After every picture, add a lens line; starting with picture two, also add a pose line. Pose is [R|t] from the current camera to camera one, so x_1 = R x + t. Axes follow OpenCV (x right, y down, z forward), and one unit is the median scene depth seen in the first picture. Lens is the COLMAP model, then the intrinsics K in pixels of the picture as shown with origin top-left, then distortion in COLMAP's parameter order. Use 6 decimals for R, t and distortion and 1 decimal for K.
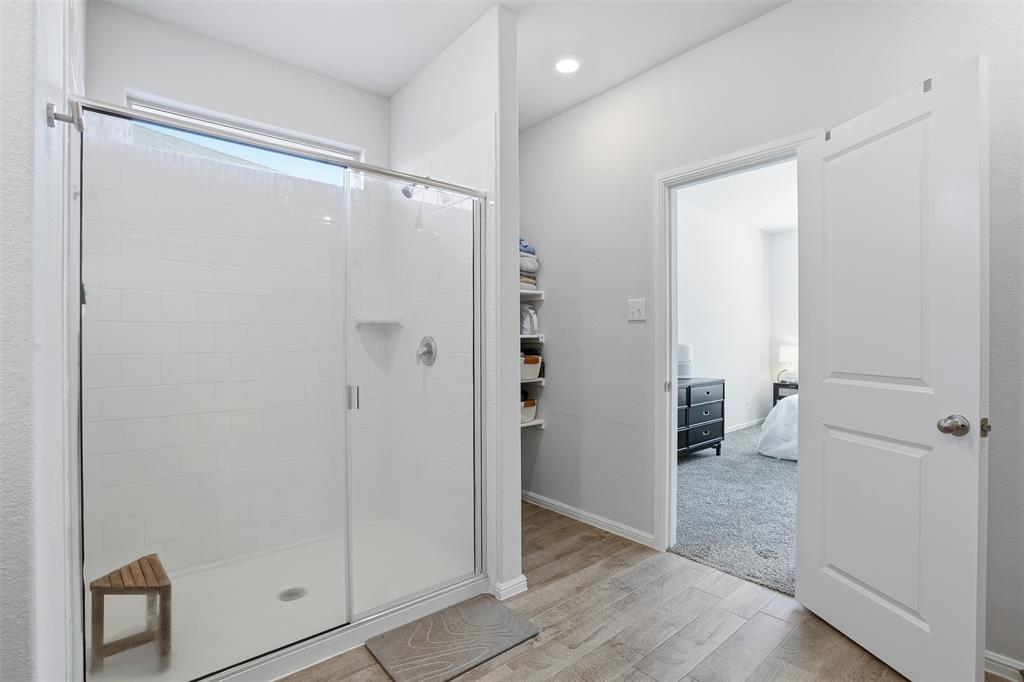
lens RADIAL K [[475.8, 0, 515.9], [0, 475.8, 340.5], [0, 0, 1]] dist [-0.028035, 0.003283]
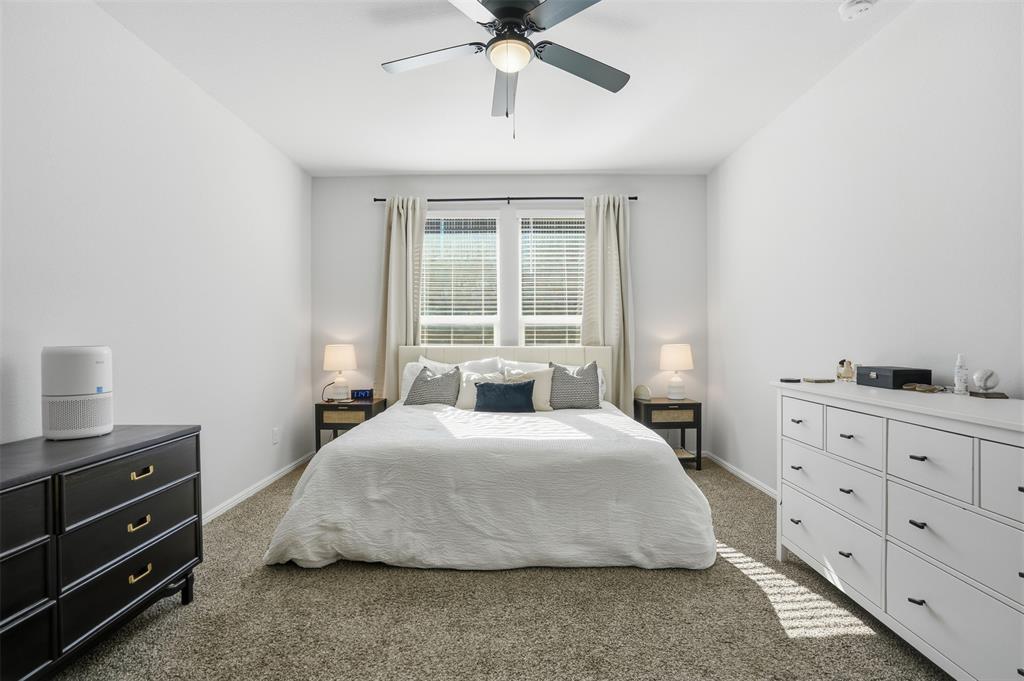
lens RADIAL K [[501.7, 0, 517.8], [0, 501.7, 342.6], [0, 0, 1]] dist [-0.039174, 0.011830]
pose [[0.648311, -0.007440, 0.761339, 0.283691], [-0.000595, 0.999947, 0.010279, -0.000145], [-0.761375, -0.007117, 0.648273, 0.479095]]
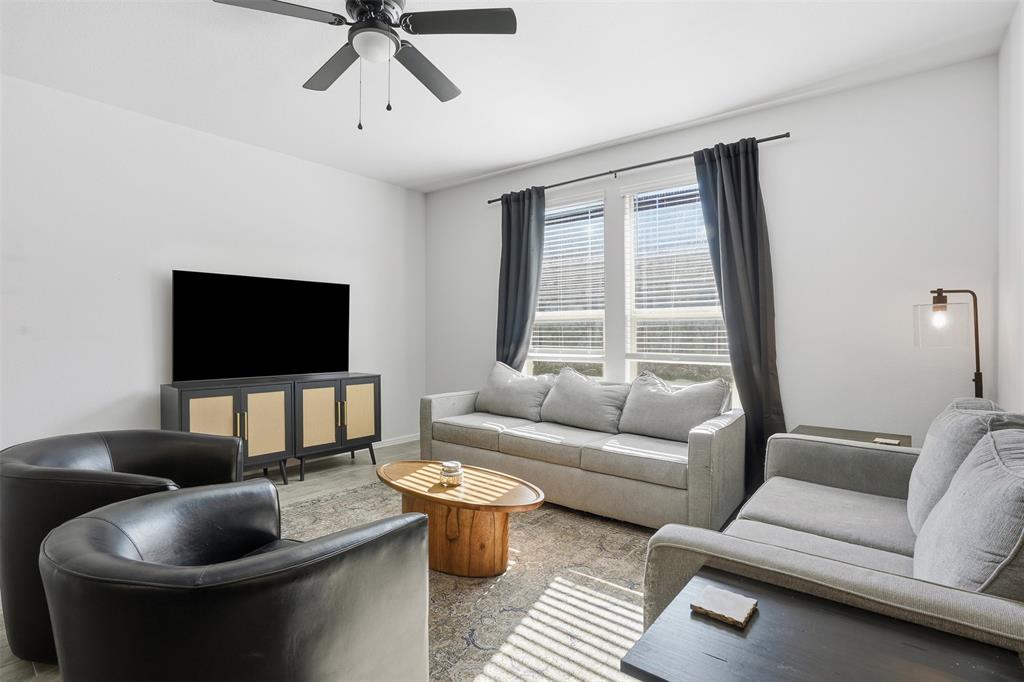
lens RADIAL K [[517.7, 0, 515.7], [0, 517.7, 332.7], [0, 0, 1]] dist [0.000048, 0.000392]
pose [[0.980021, 0.000683, 0.198893, 0.690948], [-0.001805, 0.999983, 0.005459, -0.008085], [-0.198886, -0.005709, 0.980006, 0.298521]]
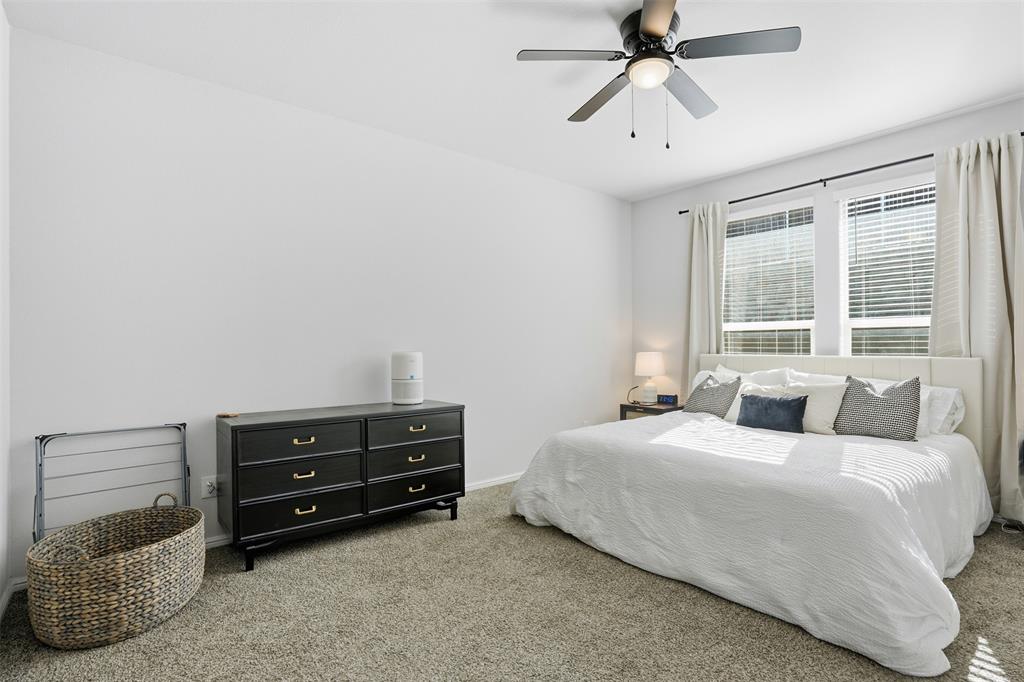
lens RADIAL K [[501.7, 0, 491.8], [0, 501.7, 345.6], [0, 0, 1]] dist [-0.039174, 0.011830]
pose [[0.999475, -0.003054, -0.032259, 0.504207], [0.003041, 0.999995, -0.000453, -0.000937], [0.032260, 0.000355, 0.999479, 0.299495]]
